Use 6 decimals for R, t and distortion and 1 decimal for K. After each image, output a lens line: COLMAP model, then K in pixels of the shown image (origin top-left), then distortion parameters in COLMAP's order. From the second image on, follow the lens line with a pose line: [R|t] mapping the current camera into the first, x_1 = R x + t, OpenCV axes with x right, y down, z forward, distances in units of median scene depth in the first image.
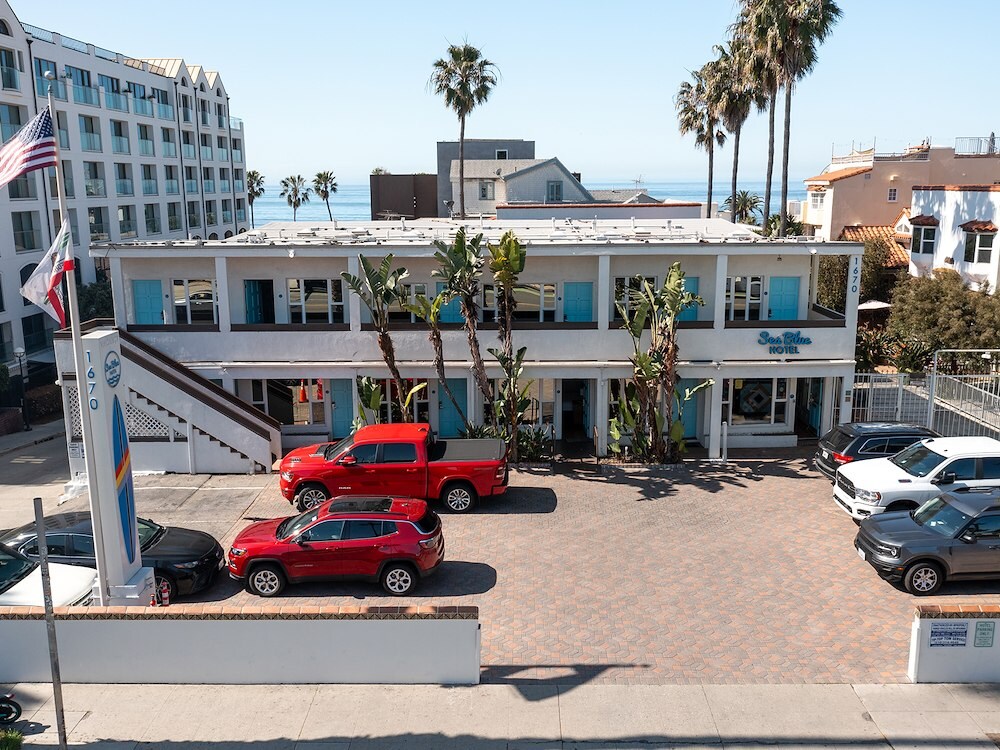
lens RADIAL K [[914.7, 0, 500.0], [0, 914.7, 375.0], [0, 0, 1]] dist [-0.035986, -0.006091]
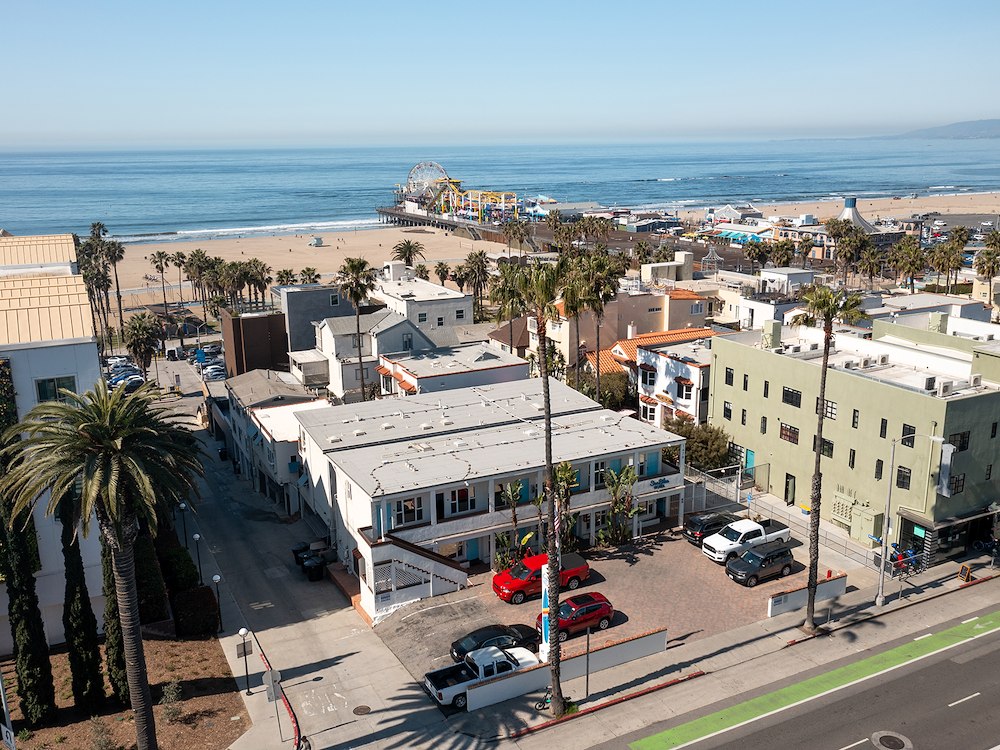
lens RADIAL K [[914.7, 0, 500.0], [0, 914.7, 375.0], [0, 0, 1]] dist [-0.035986, -0.006091]
pose [[0.882887, -0.117837, 0.454561, -1.080033], [0.095304, 0.992822, 0.072264, -0.521052], [-0.459814, -0.020479, 0.887779, -0.880119]]
